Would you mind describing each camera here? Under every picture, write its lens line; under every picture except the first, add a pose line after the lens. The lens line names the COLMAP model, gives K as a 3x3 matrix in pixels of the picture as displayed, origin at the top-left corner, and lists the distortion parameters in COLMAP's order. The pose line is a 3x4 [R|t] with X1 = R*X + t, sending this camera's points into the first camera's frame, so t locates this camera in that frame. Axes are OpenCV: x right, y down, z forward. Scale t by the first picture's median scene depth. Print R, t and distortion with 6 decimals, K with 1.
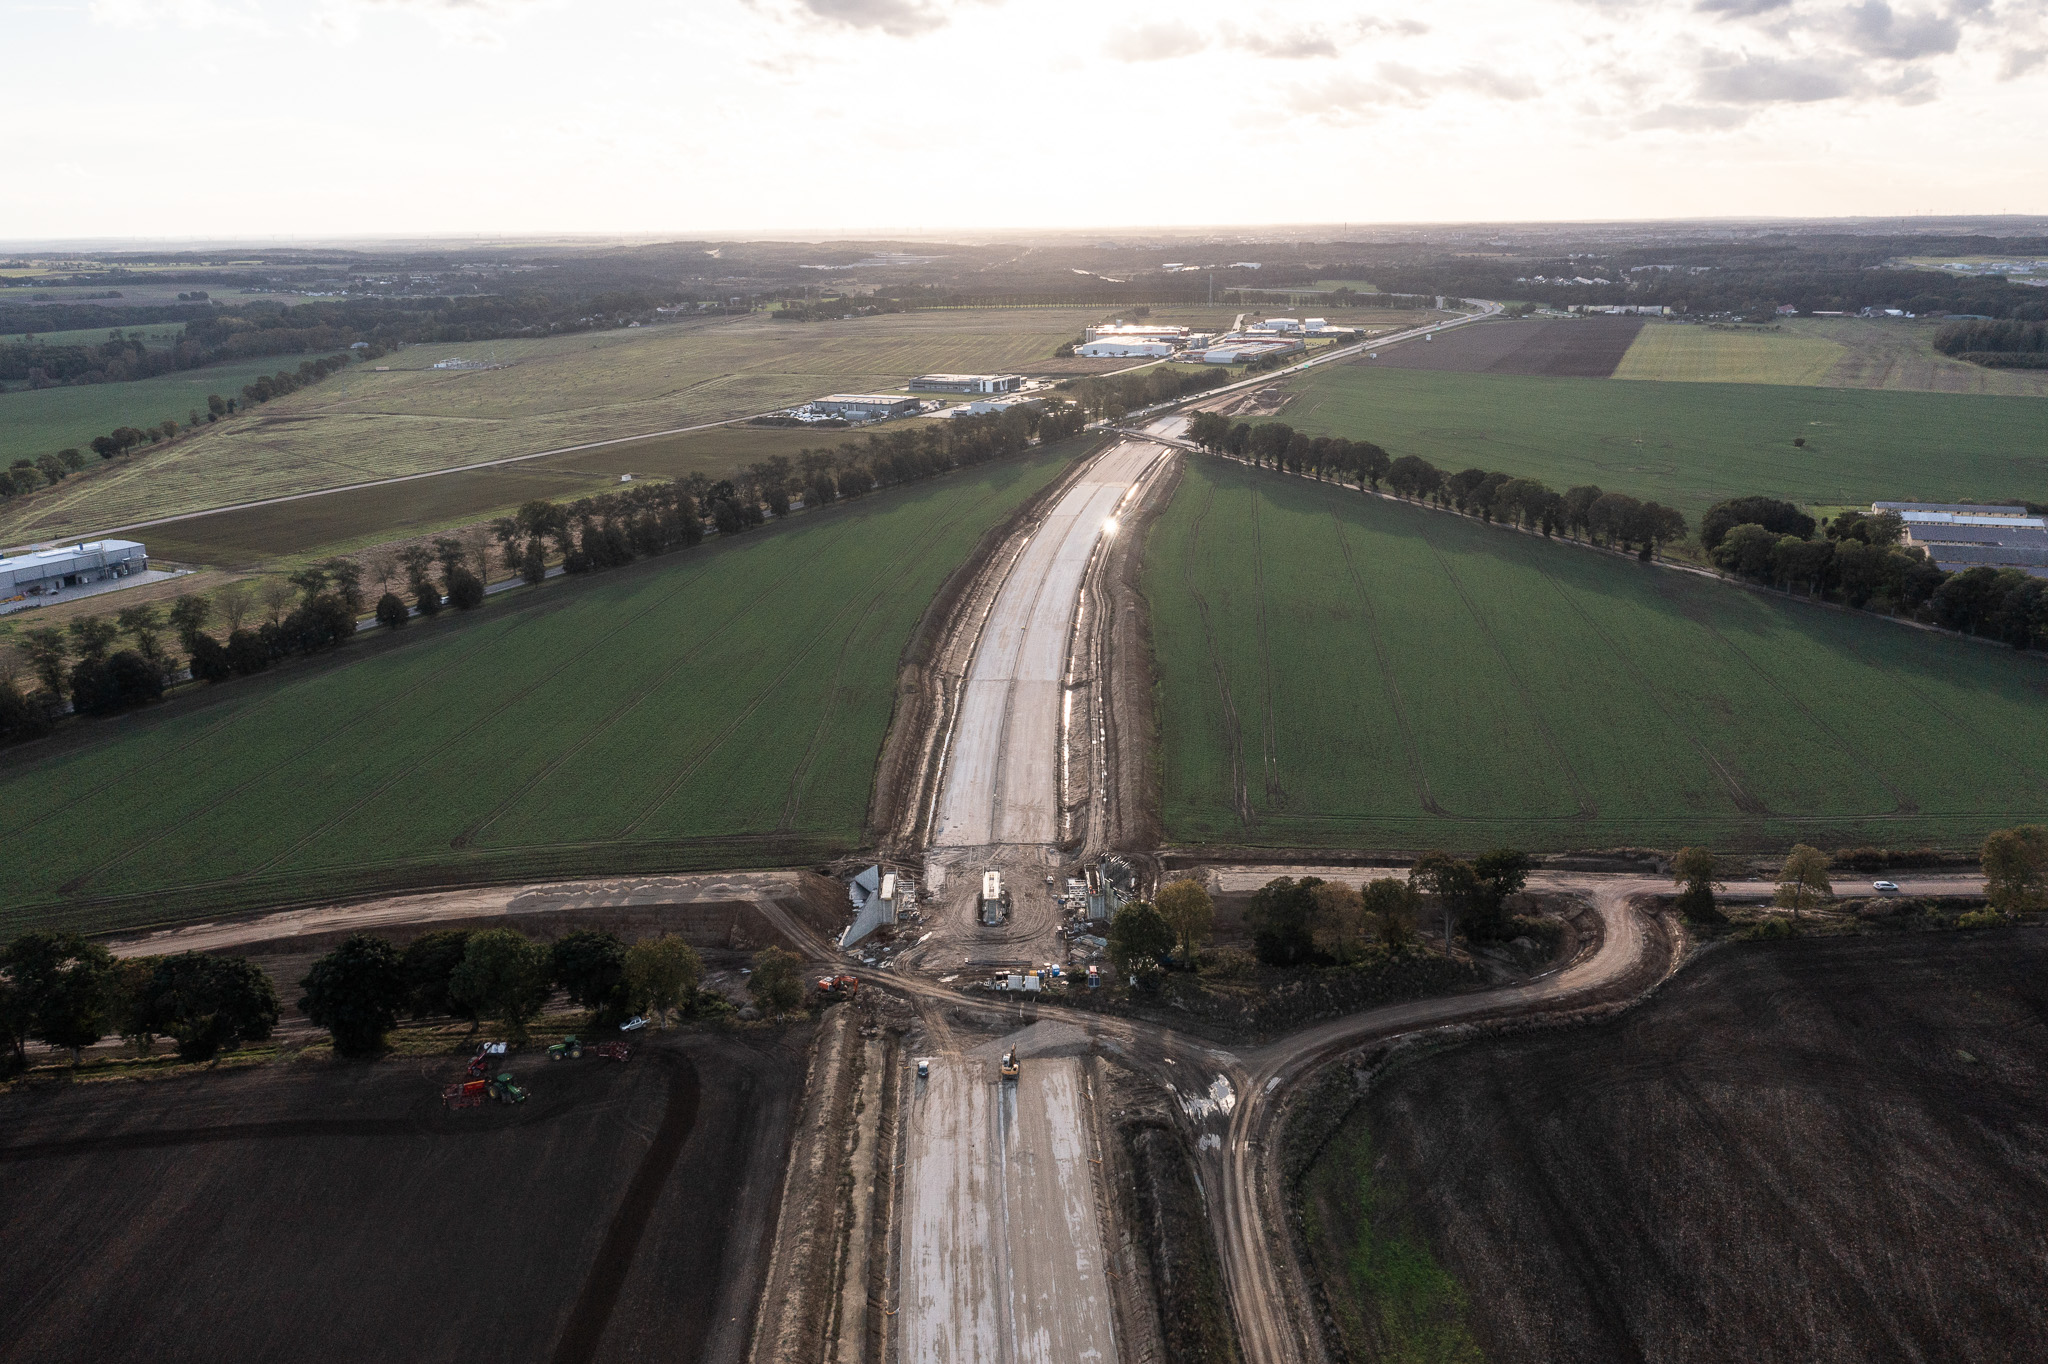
lens RADIAL K [[1623.5, 0, 1020.2], [0, 1623.5, 689.9], [0, 0, 1]] dist [-0.017435, 0.009630]
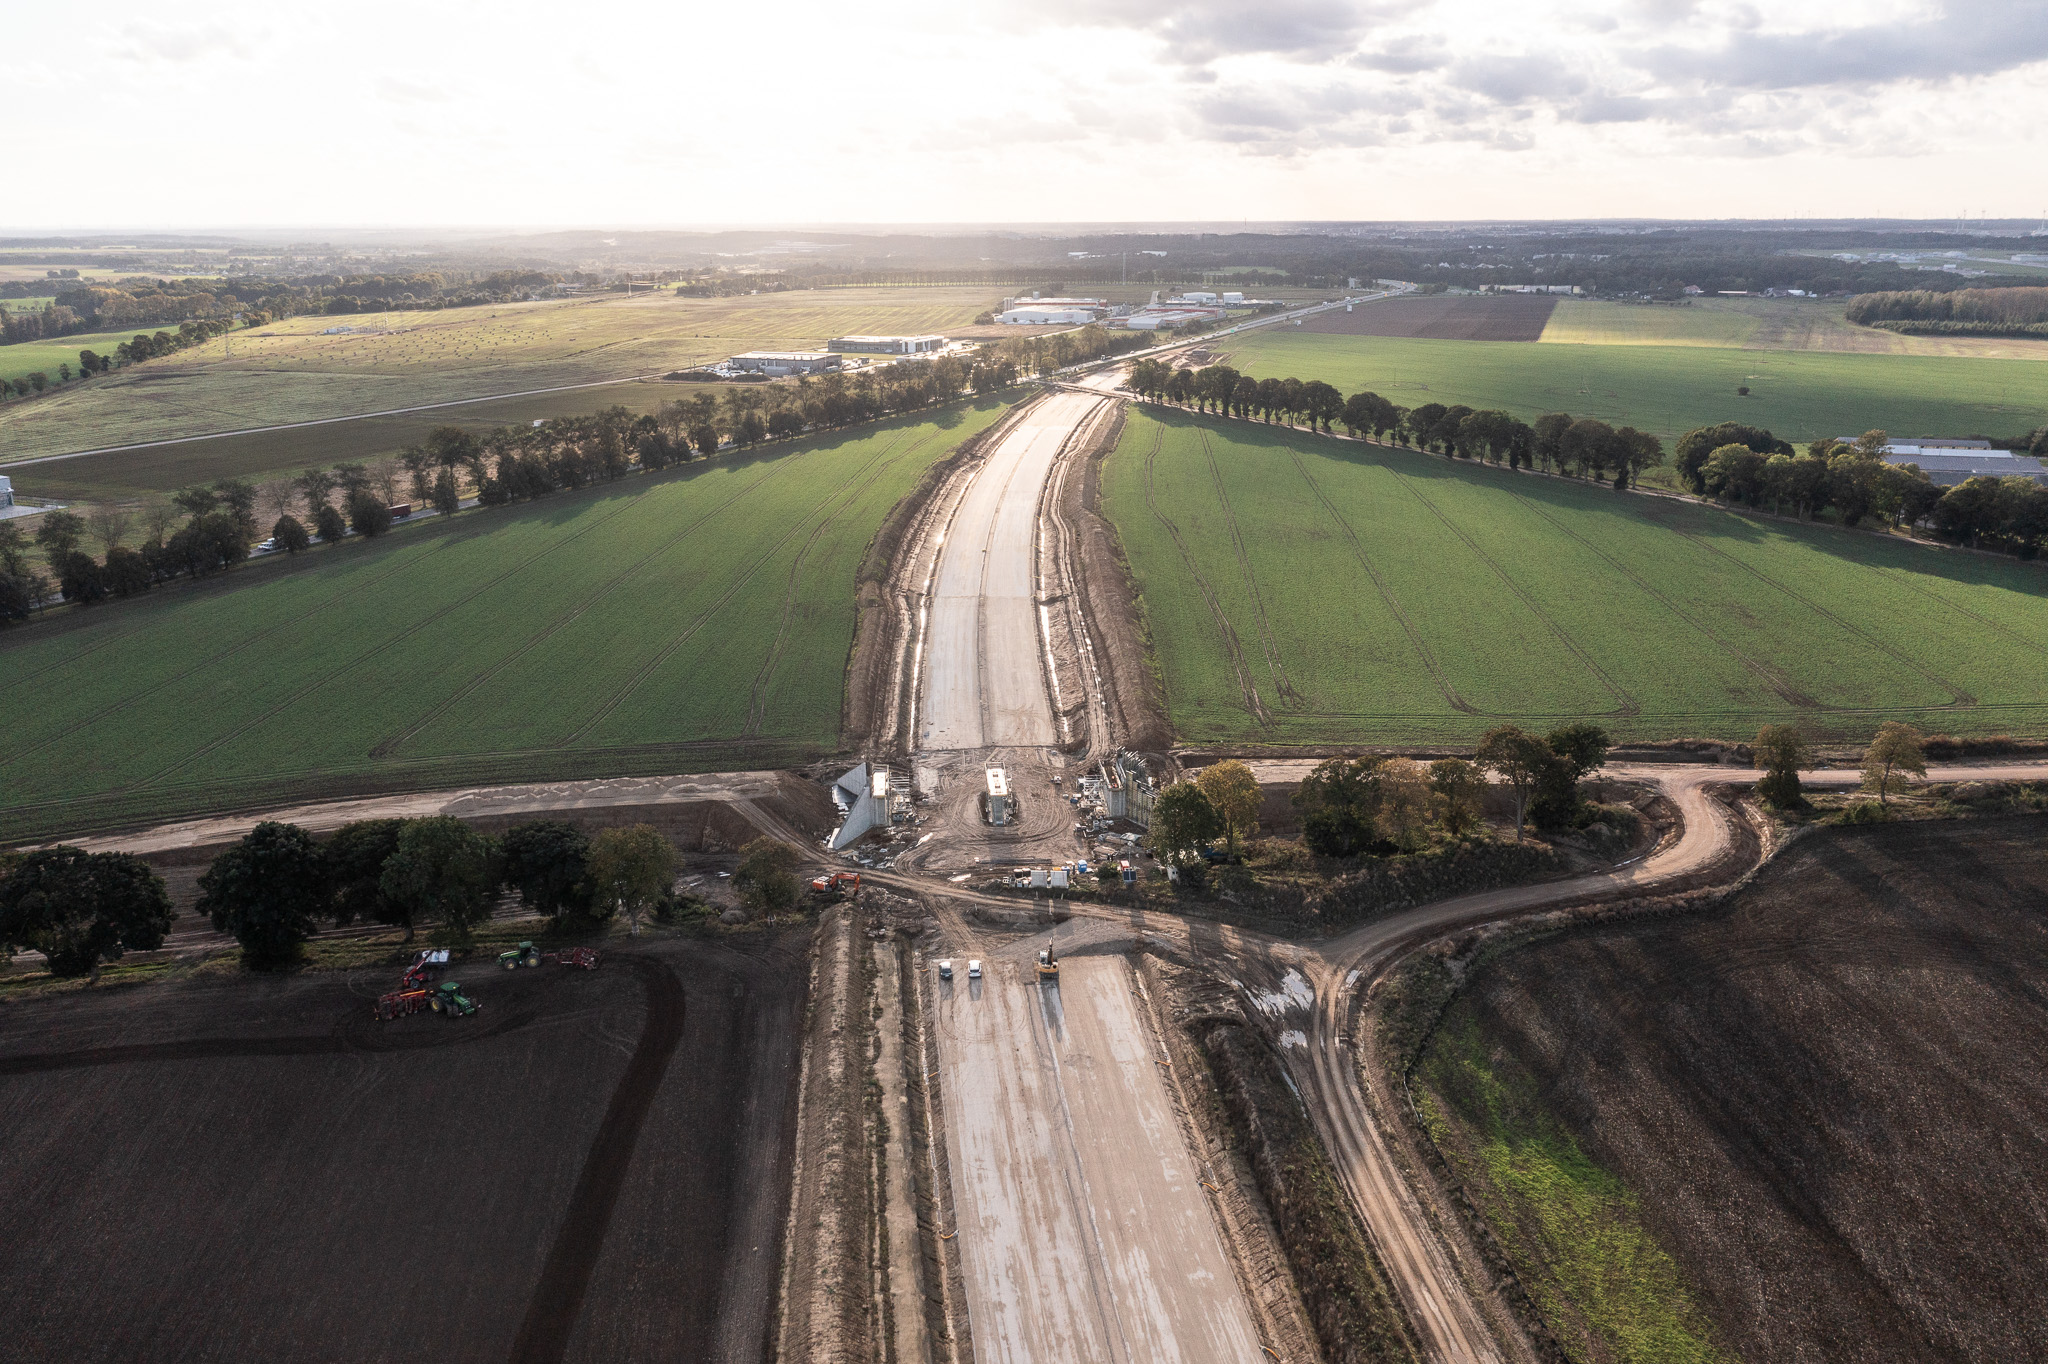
lens RADIAL K [[1623.5, 0, 1020.2], [0, 1623.5, 689.9], [0, 0, 1]] dist [-0.017435, 0.009630]
pose [[0.998149, -0.008709, 0.060197, -0.020853], [0.008650, 0.999962, 0.001235, 0.024979], [-0.060206, -0.000712, 0.998186, 0.041799]]
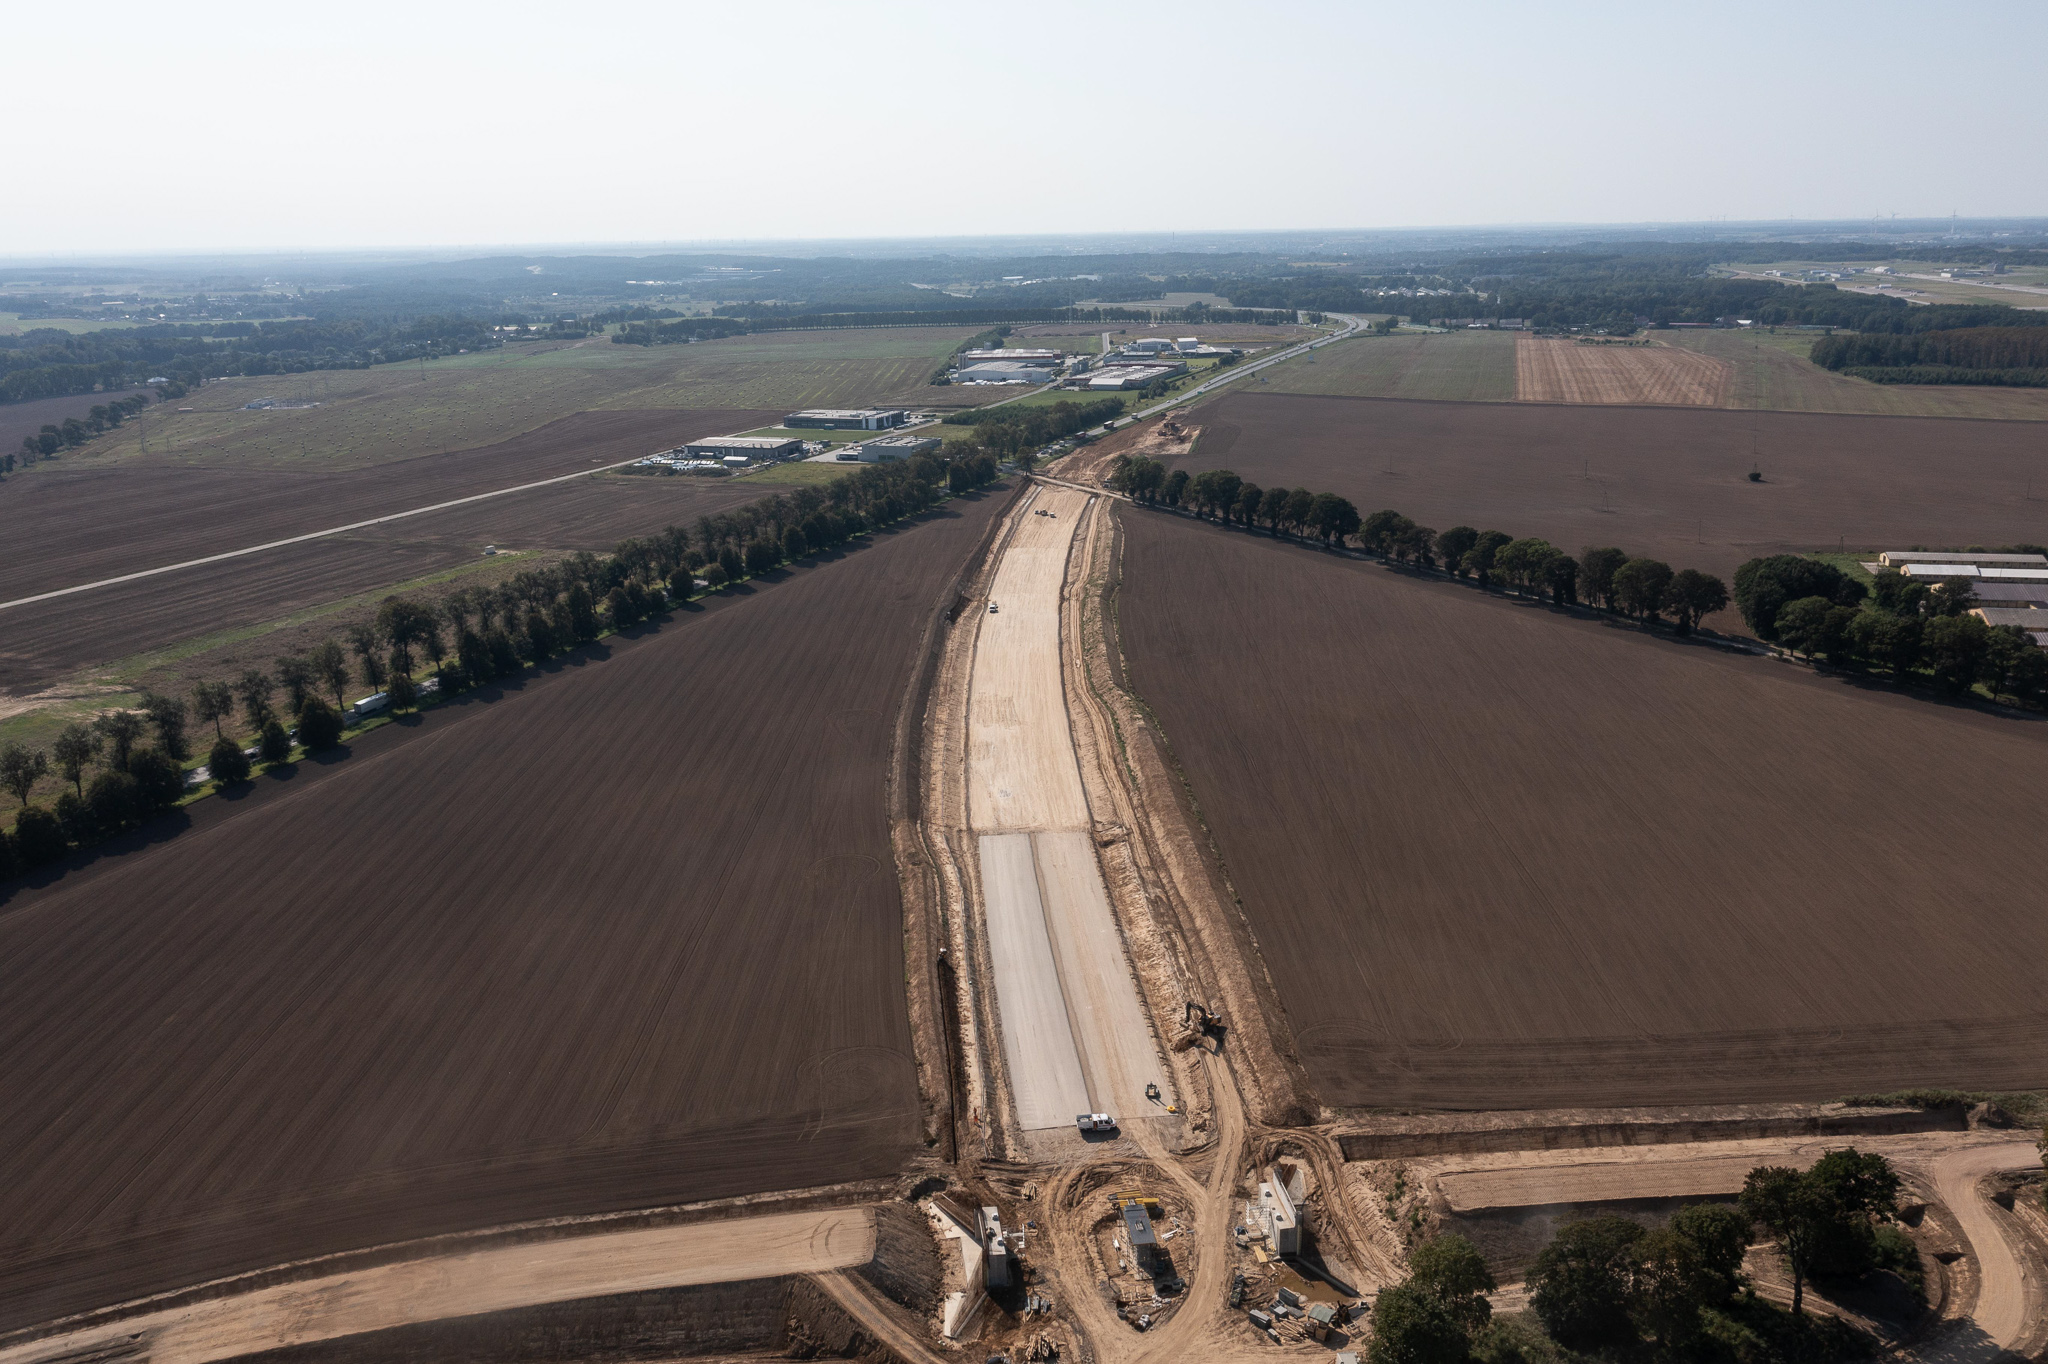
lens RADIAL K [[1623.5, 0, 1020.2], [0, 1623.5, 689.9], [0, 0, 1]] dist [-0.017435, 0.009630]
pose [[0.994360, -0.034625, 0.100243, -0.048225], [0.035158, 0.999375, -0.003555, -0.041174], [-0.100057, 0.007060, 0.994957, 0.102250]]
